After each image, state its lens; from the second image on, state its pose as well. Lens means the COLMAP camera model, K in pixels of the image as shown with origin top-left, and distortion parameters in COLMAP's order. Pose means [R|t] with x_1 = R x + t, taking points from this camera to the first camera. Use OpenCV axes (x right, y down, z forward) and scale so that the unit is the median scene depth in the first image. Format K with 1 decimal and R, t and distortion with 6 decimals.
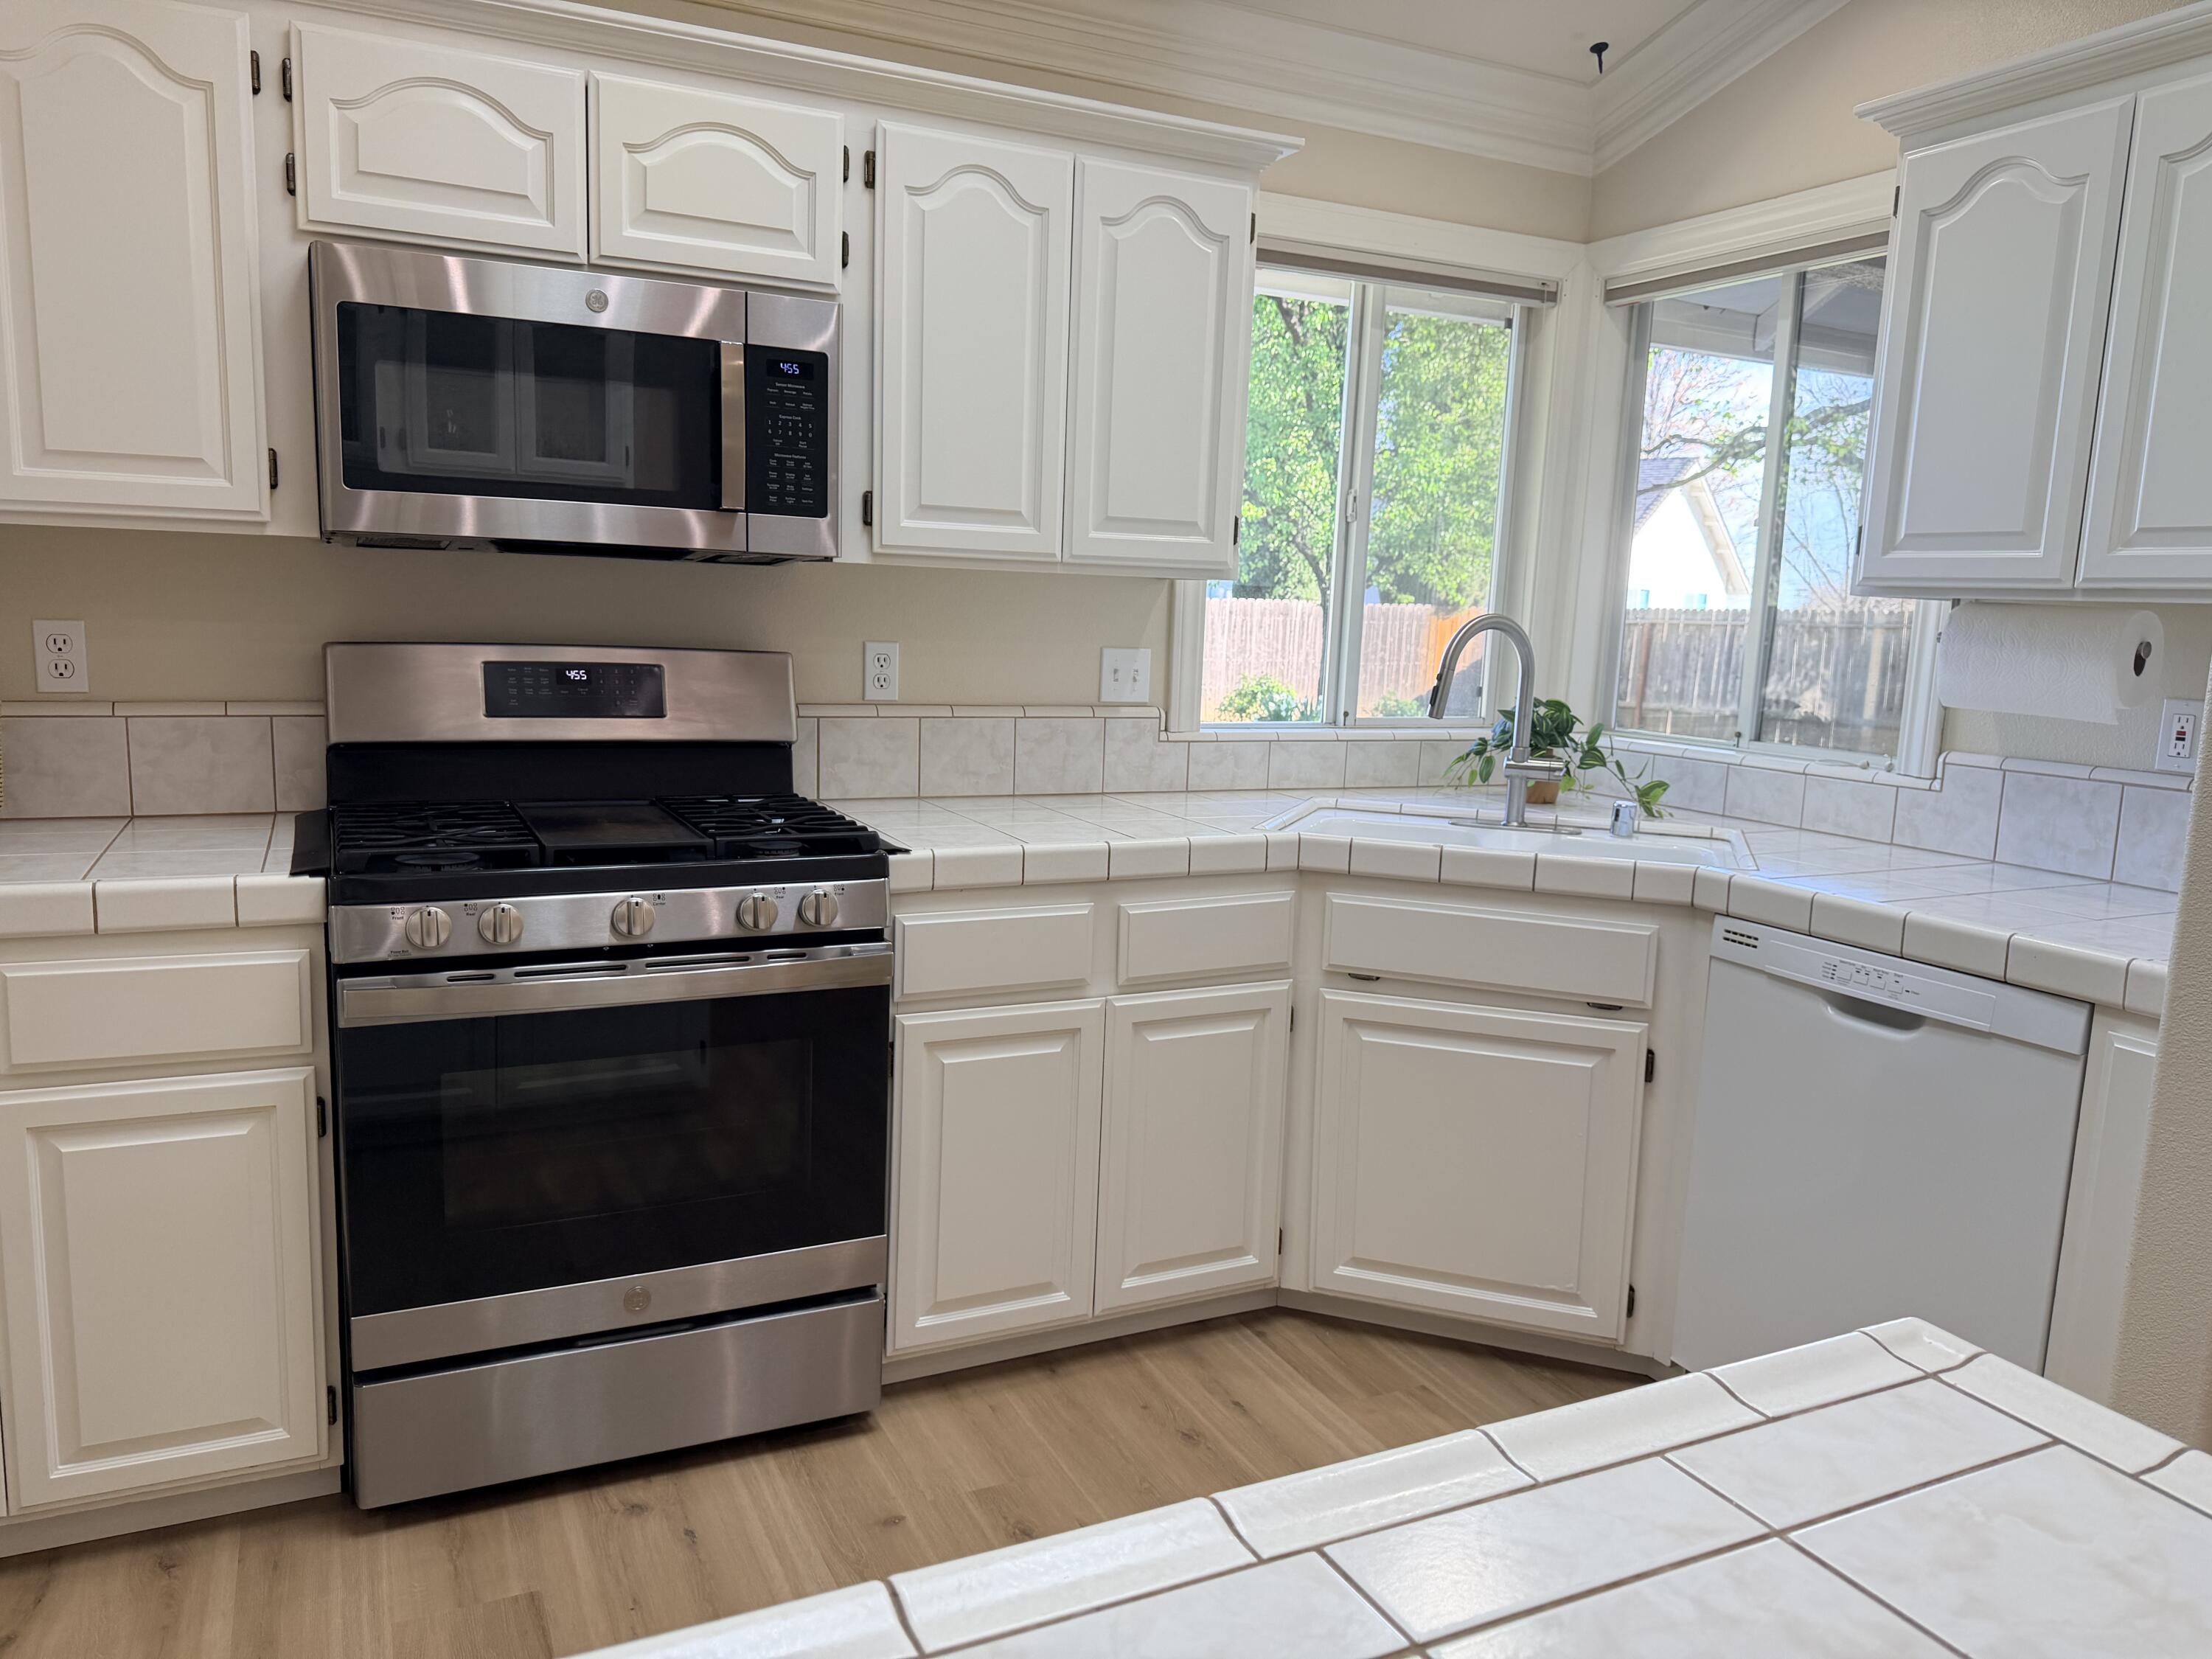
lens RADIAL K [[1558.5, 0, 1120.0], [0, 1558.5, 826.9], [0, 0, 1]] dist [0.092359, -0.127294]
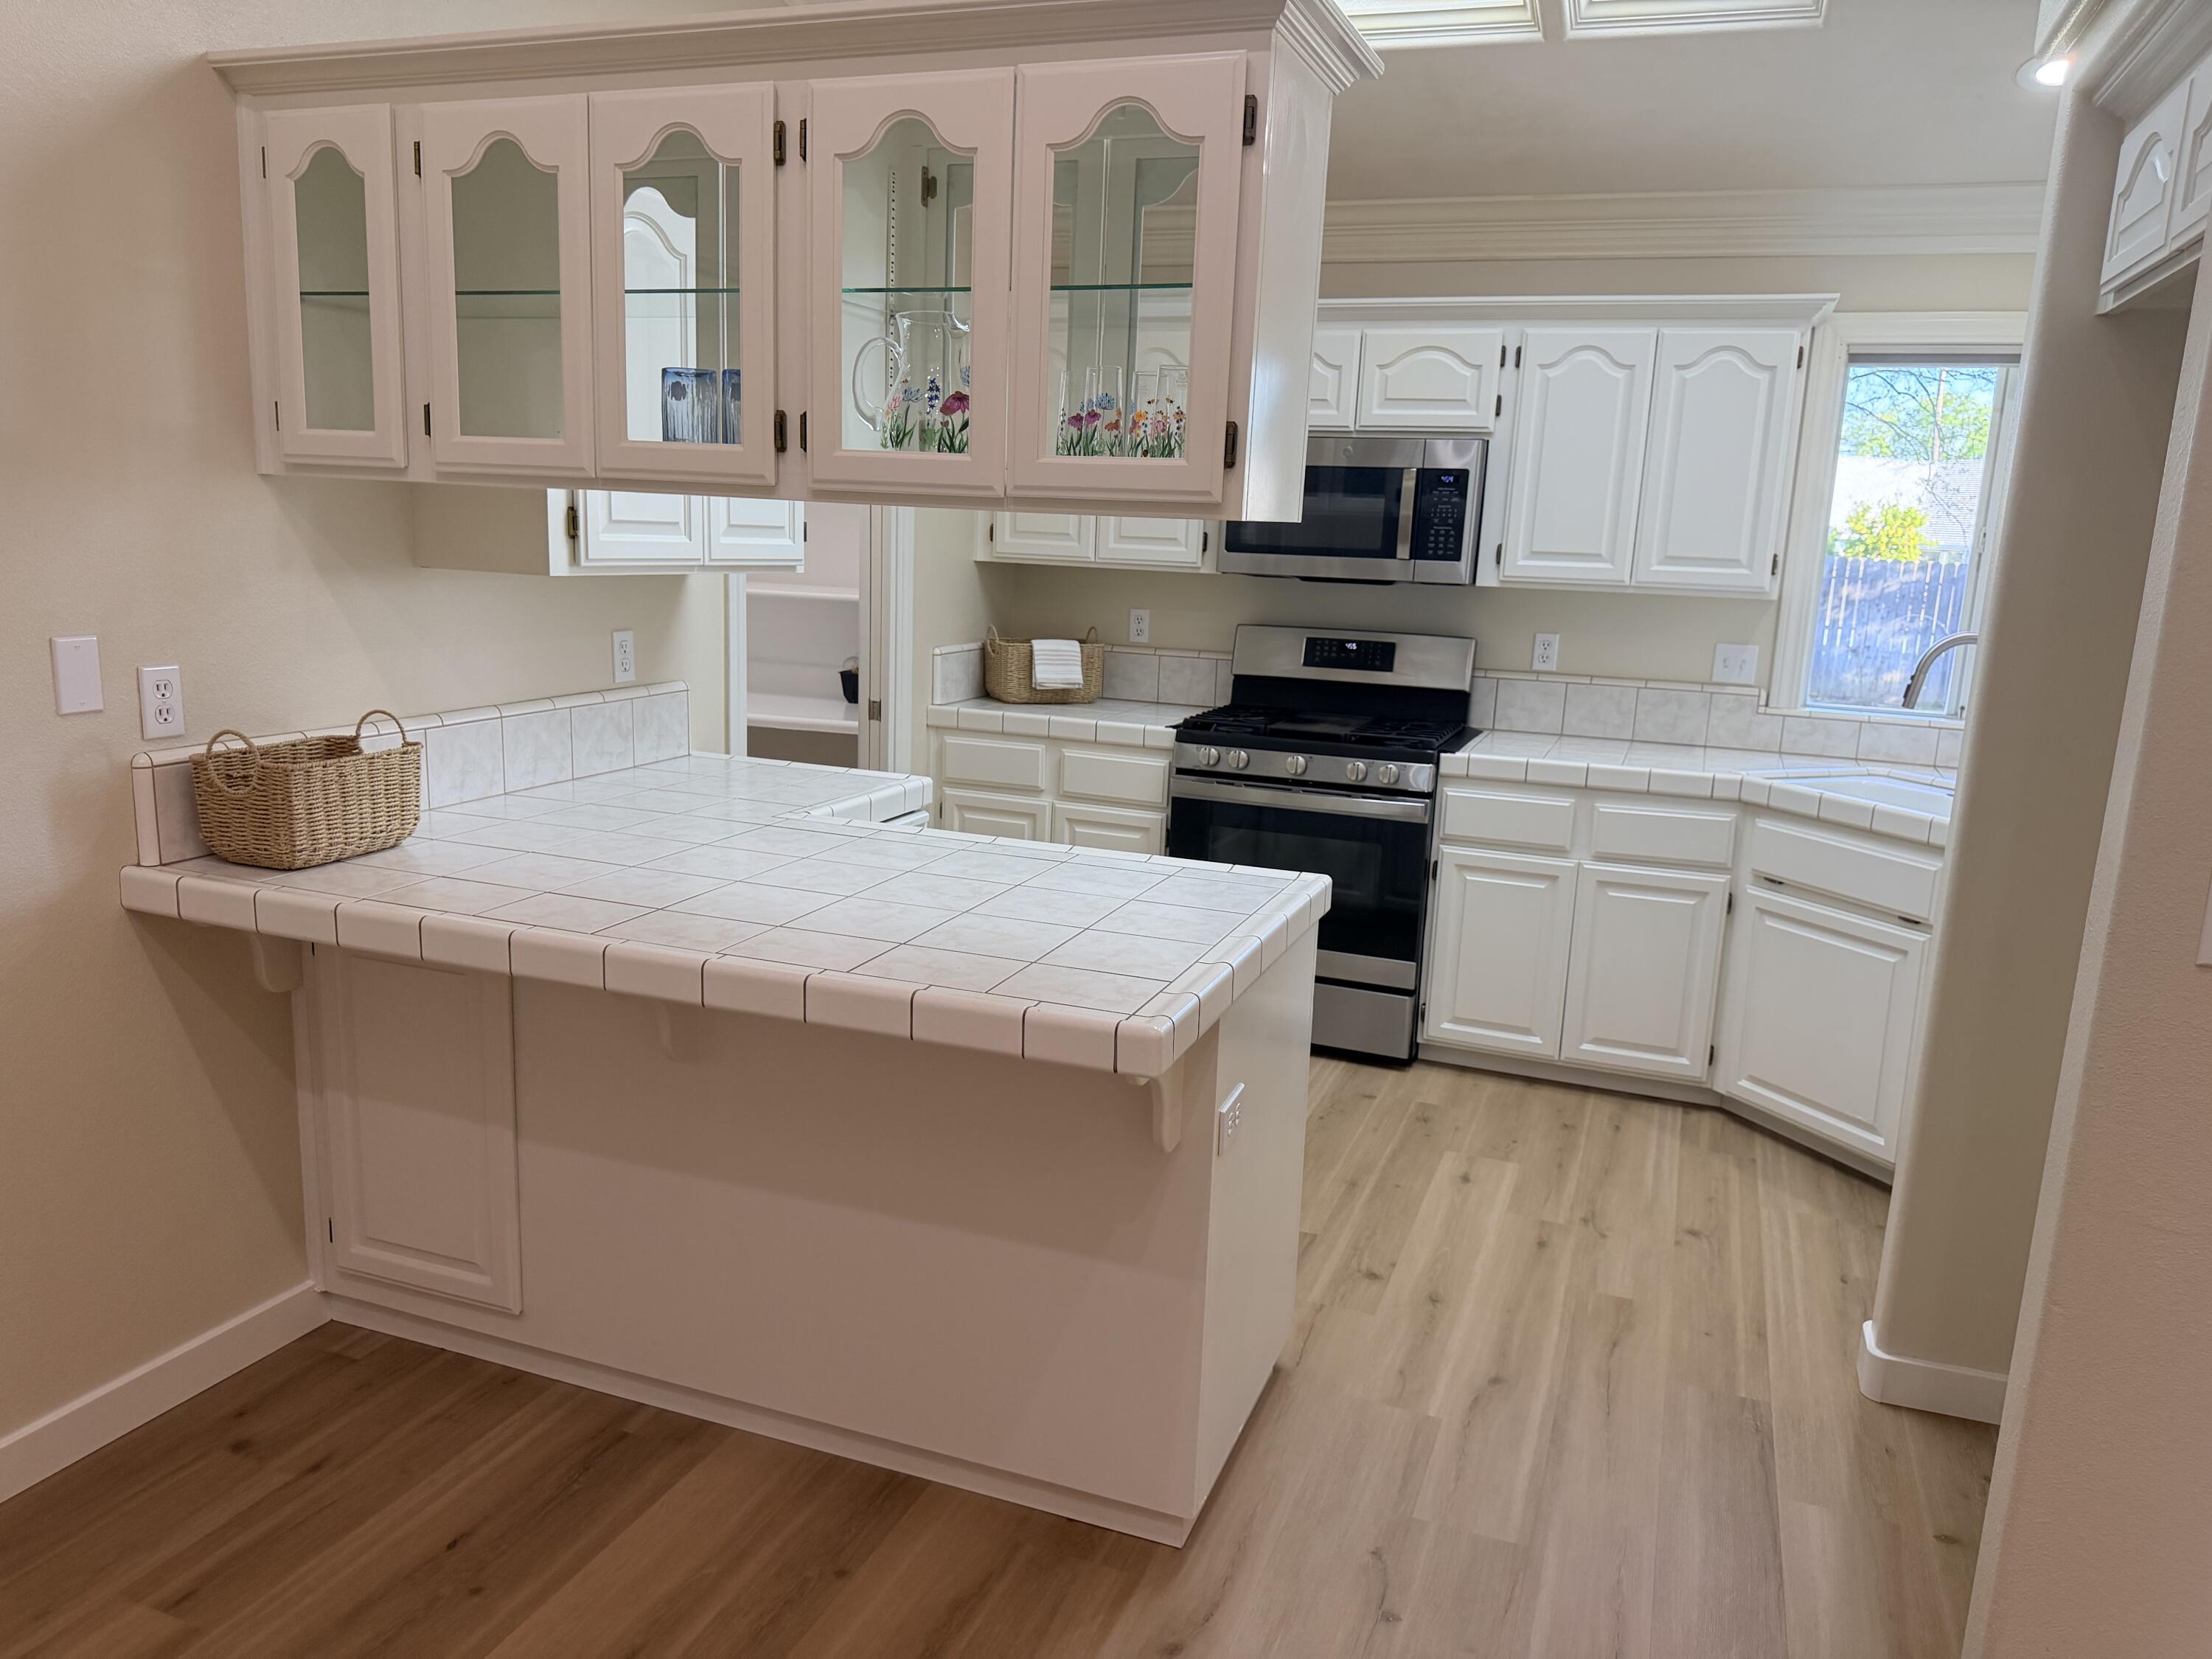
lens RADIAL K [[1620.2, 0, 1106.0], [0, 1620.2, 829.5], [0, 0, 1]] dist [0.007353, -0.001569]
pose [[0.675174, 0.129066, -0.726280, 0.853050], [-0.117703, 0.990809, 0.066655, 0.023314], [0.728208, 0.040482, 0.684160, -0.485160]]
